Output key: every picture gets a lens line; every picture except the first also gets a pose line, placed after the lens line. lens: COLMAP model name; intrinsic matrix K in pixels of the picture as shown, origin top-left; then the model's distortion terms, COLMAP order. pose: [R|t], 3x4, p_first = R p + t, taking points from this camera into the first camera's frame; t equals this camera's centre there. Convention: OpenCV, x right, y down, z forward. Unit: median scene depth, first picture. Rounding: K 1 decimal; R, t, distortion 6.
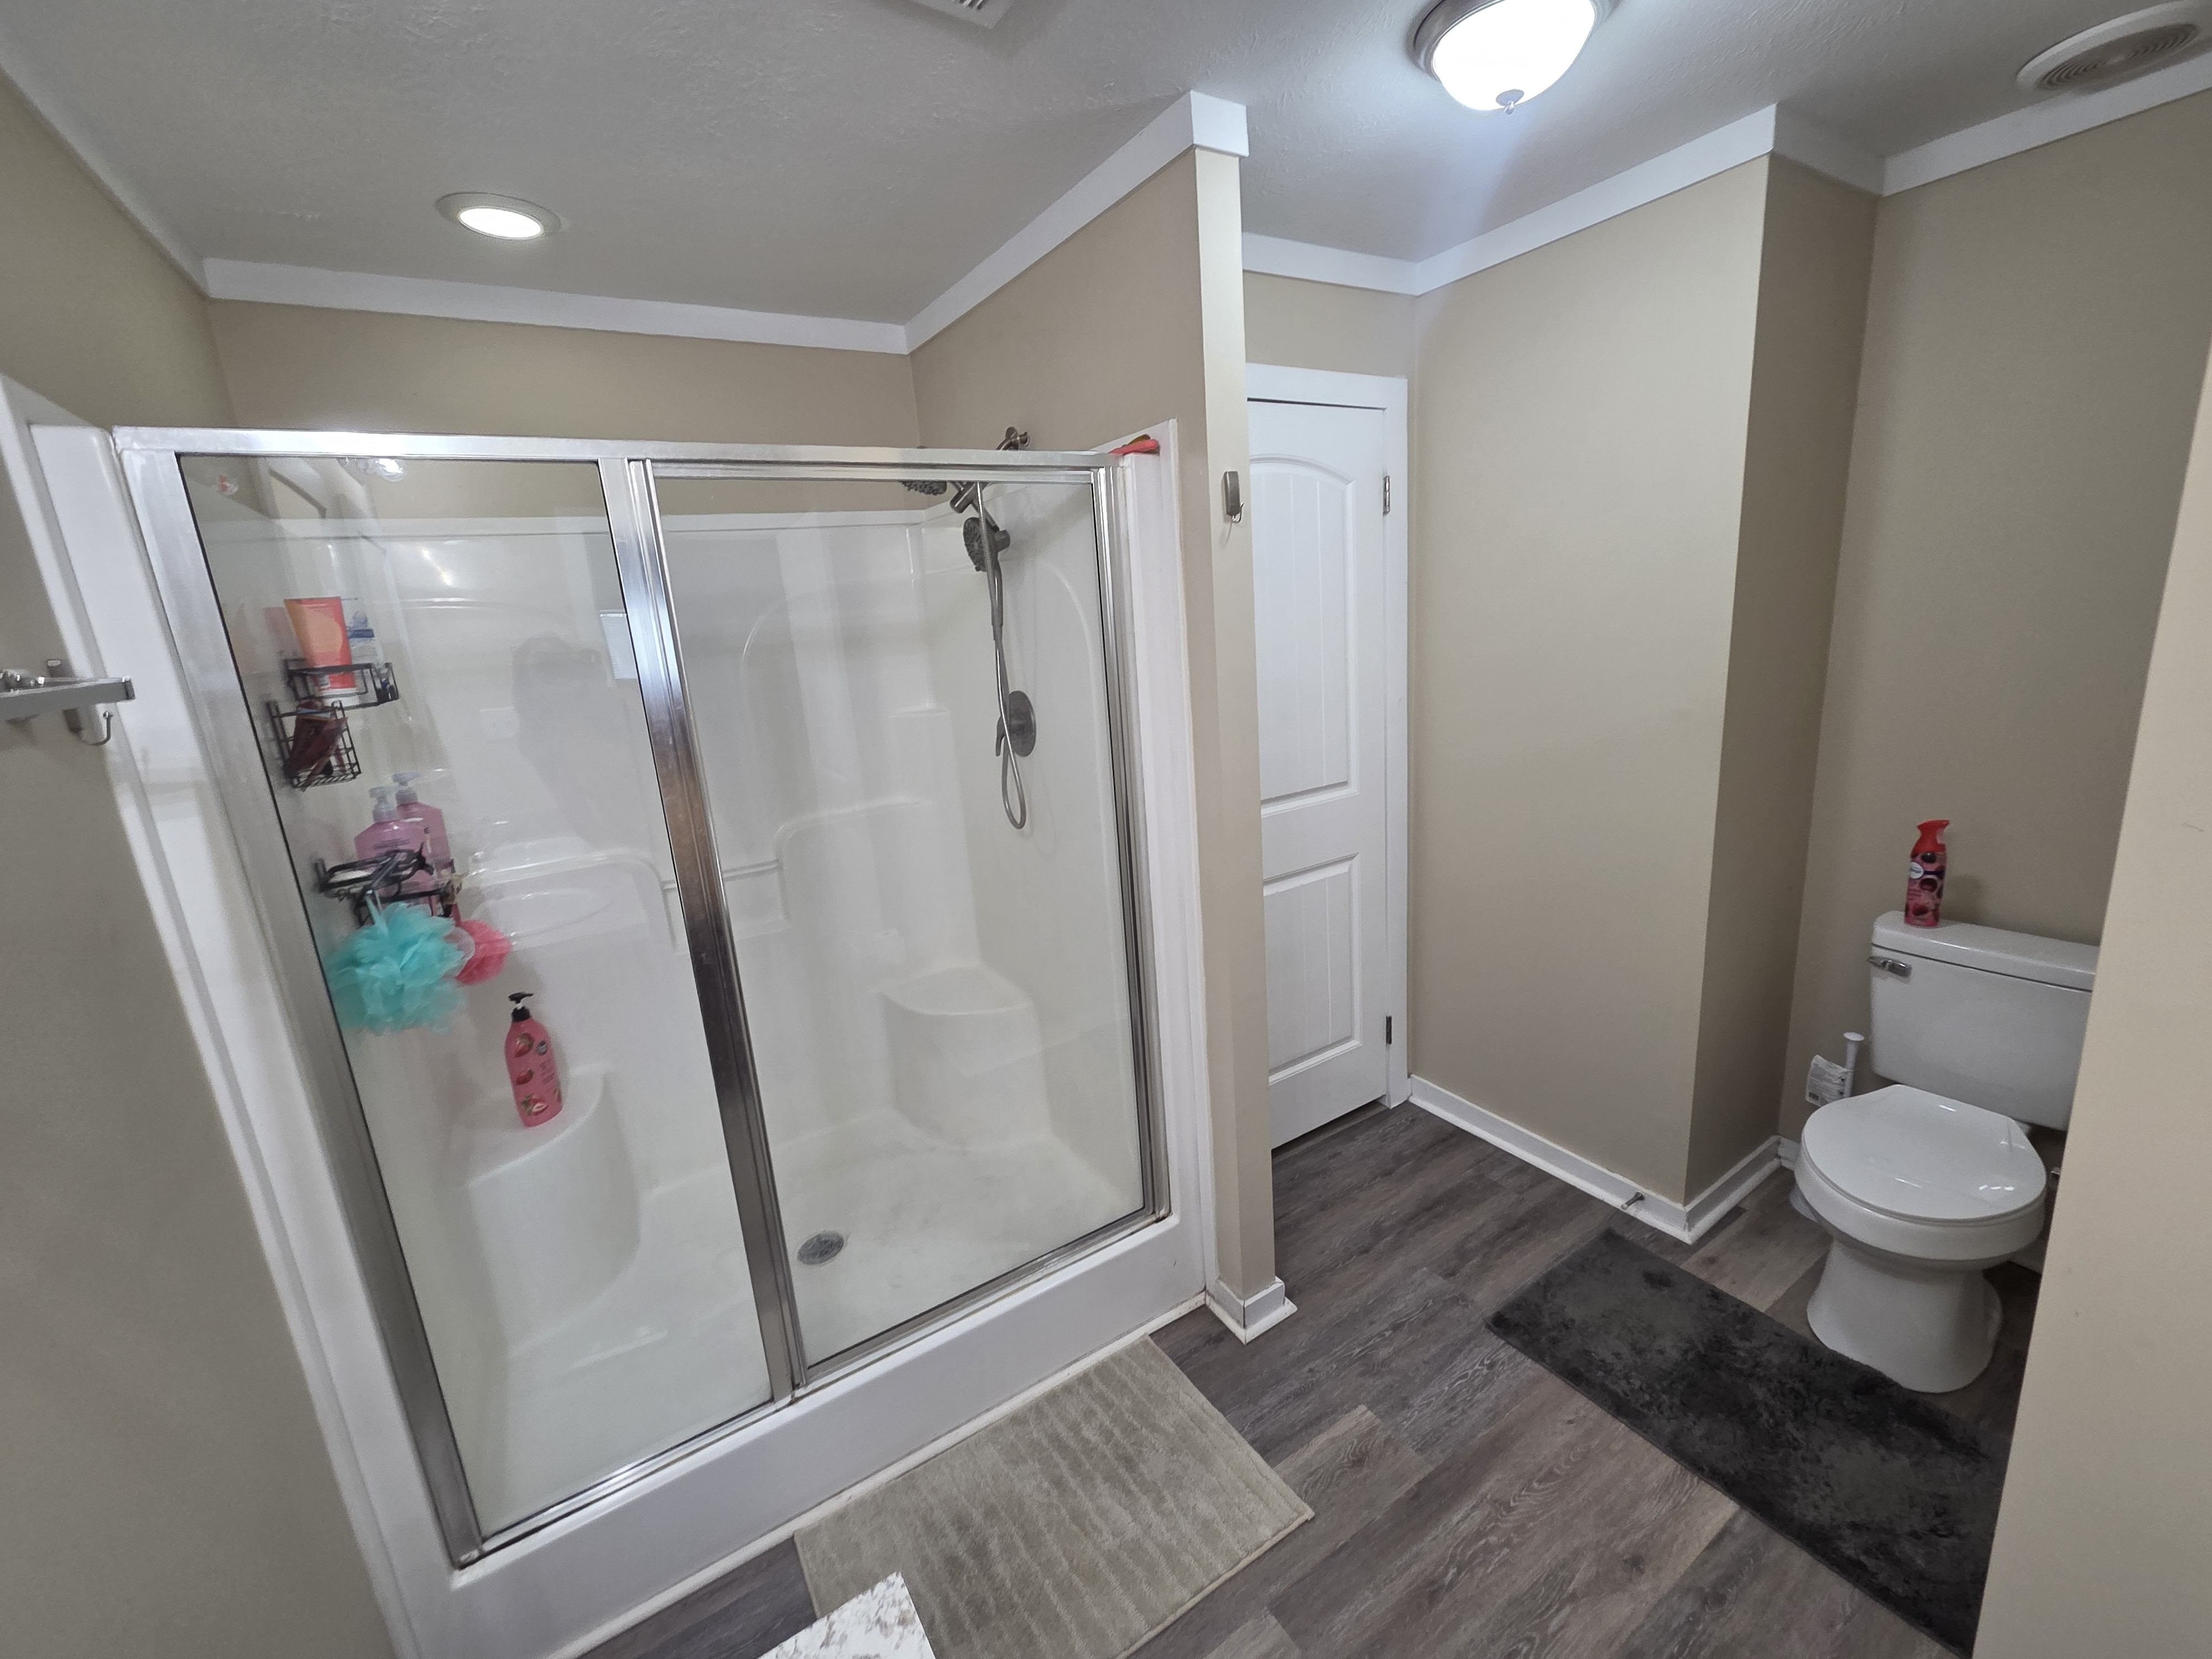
lens RADIAL K [[905.9, 0, 1117.7], [0, 905.9, 822.6], [0, 0, 1]] dist [0.002784, -0.000628]
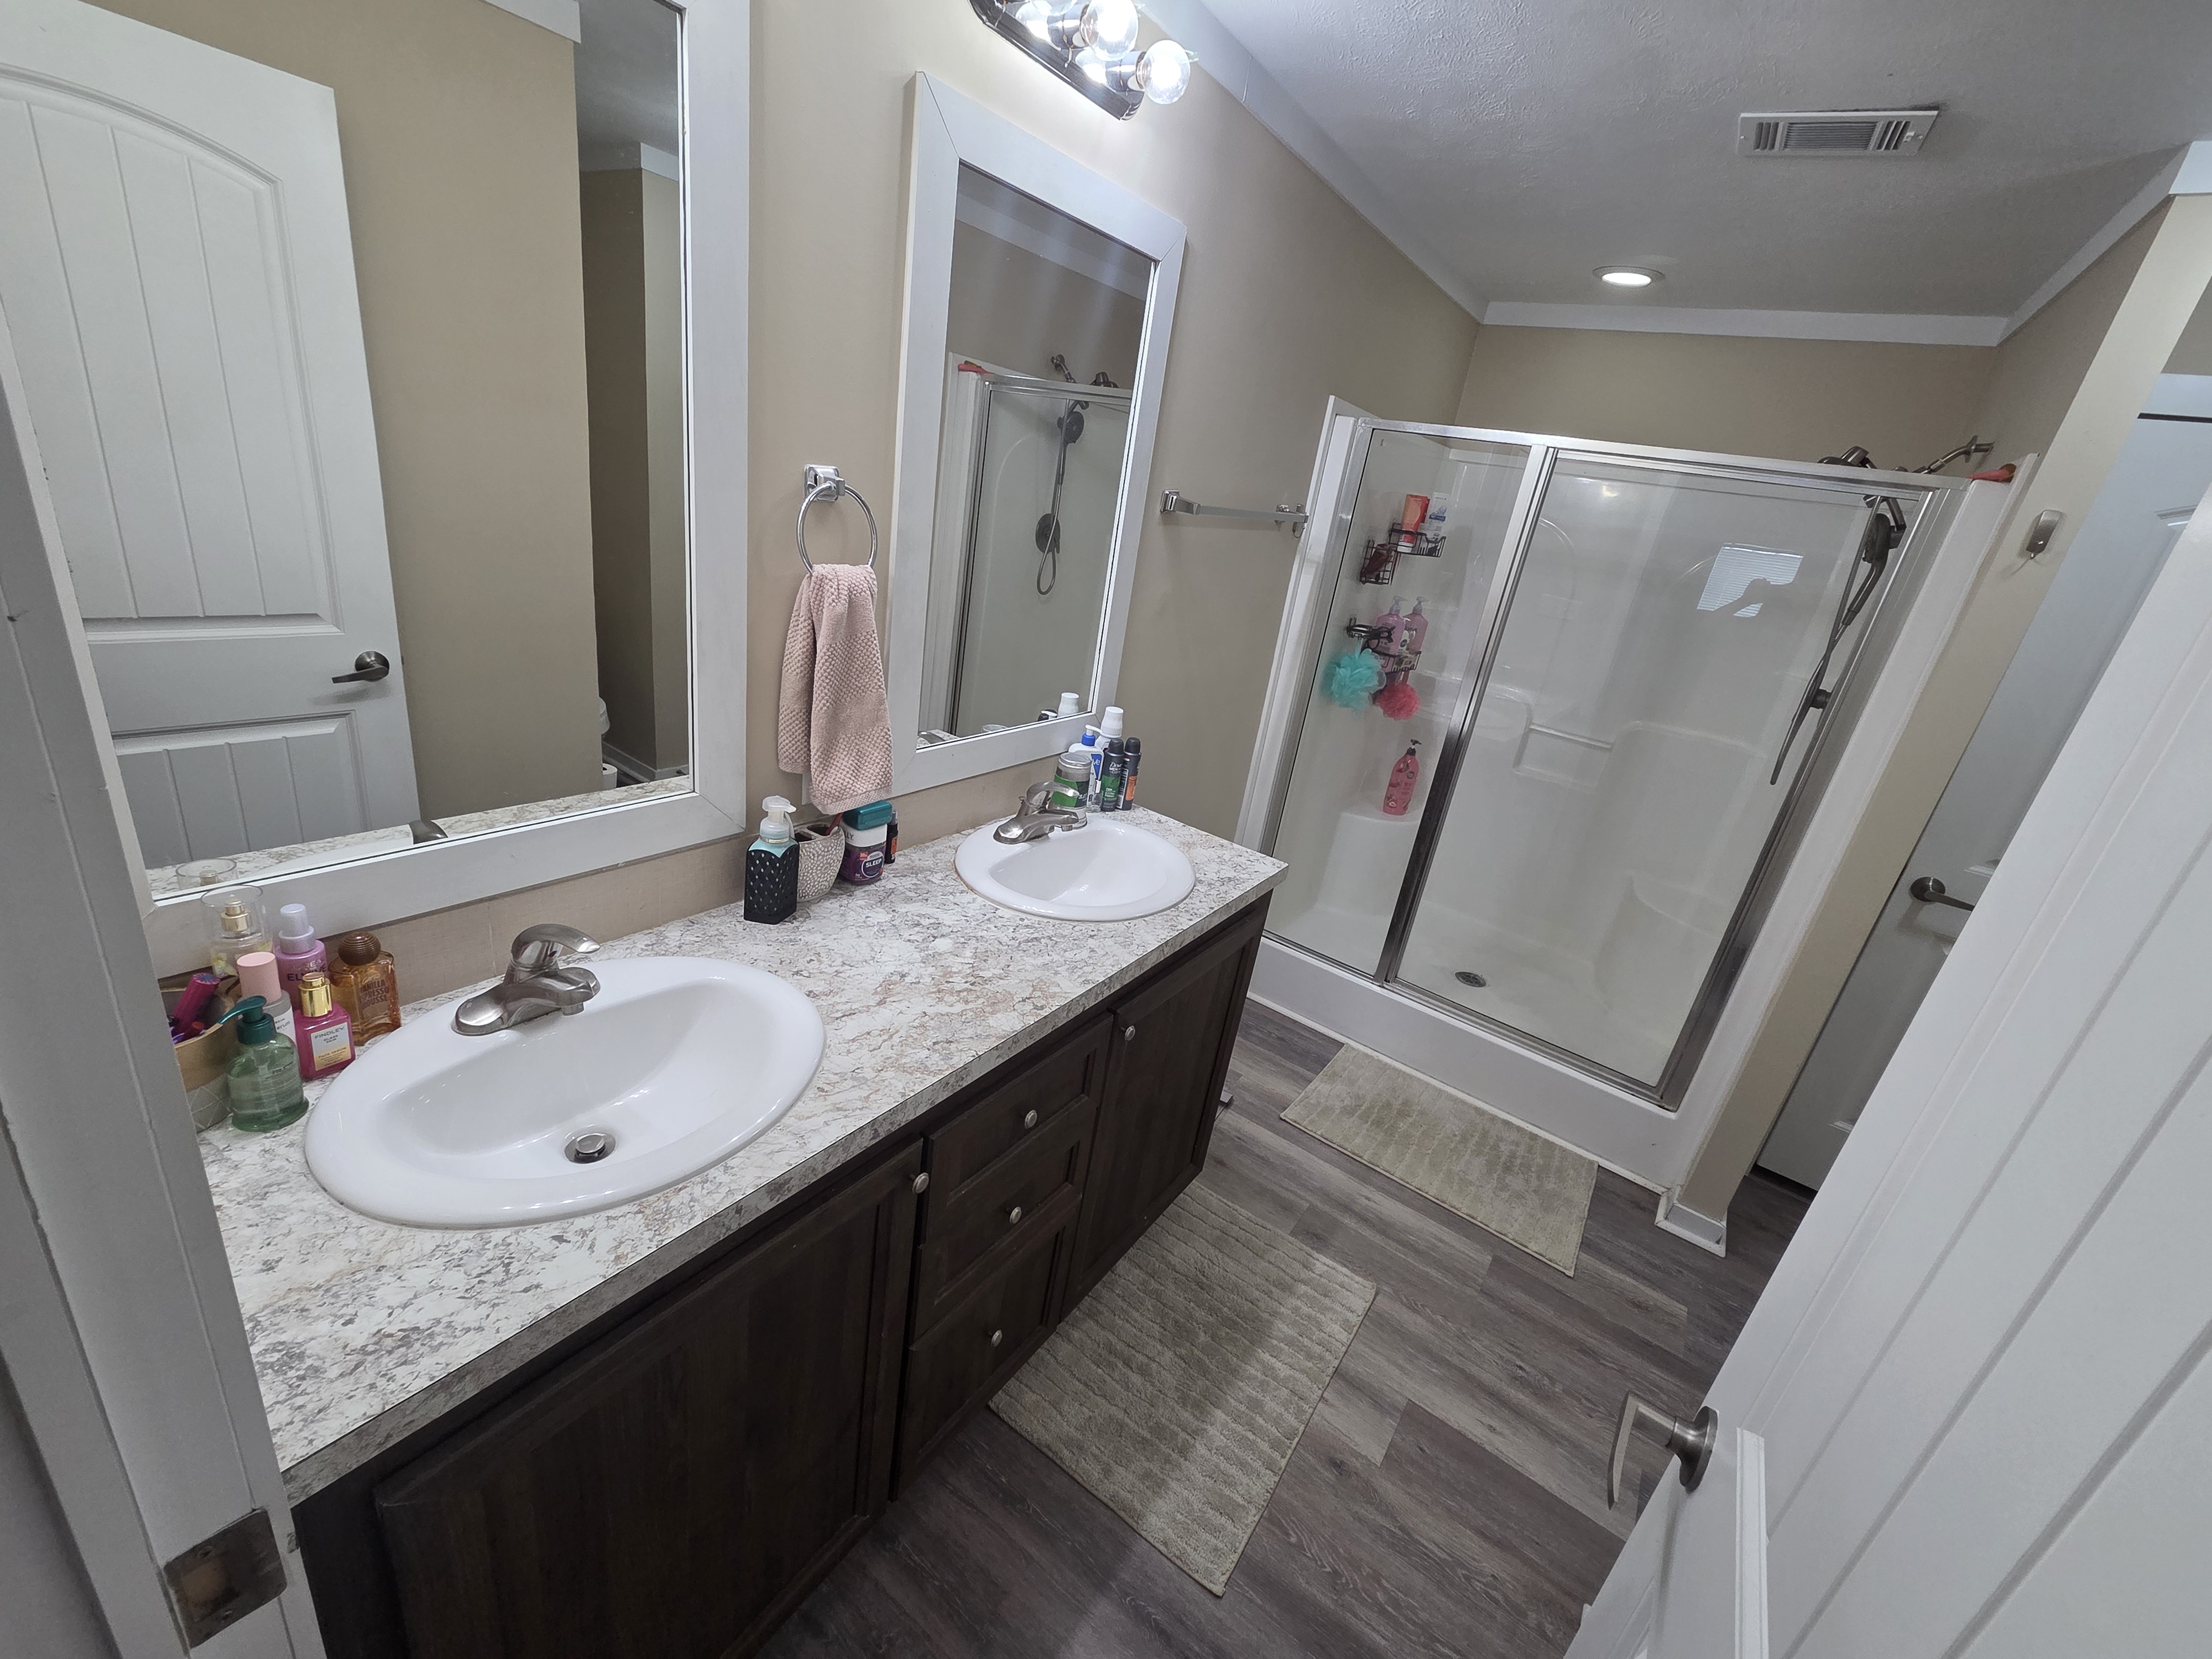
lens RADIAL K [[905.9, 0, 1117.7], [0, 905.9, 822.6], [0, 0, 1]] dist [0.002784, -0.000628]
pose [[0.370237, 0.450893, -0.812170, 0.678485], [-0.379650, 0.871394, 0.310705, 0.009270], [0.847815, 0.193306, 0.493804, -0.333068]]
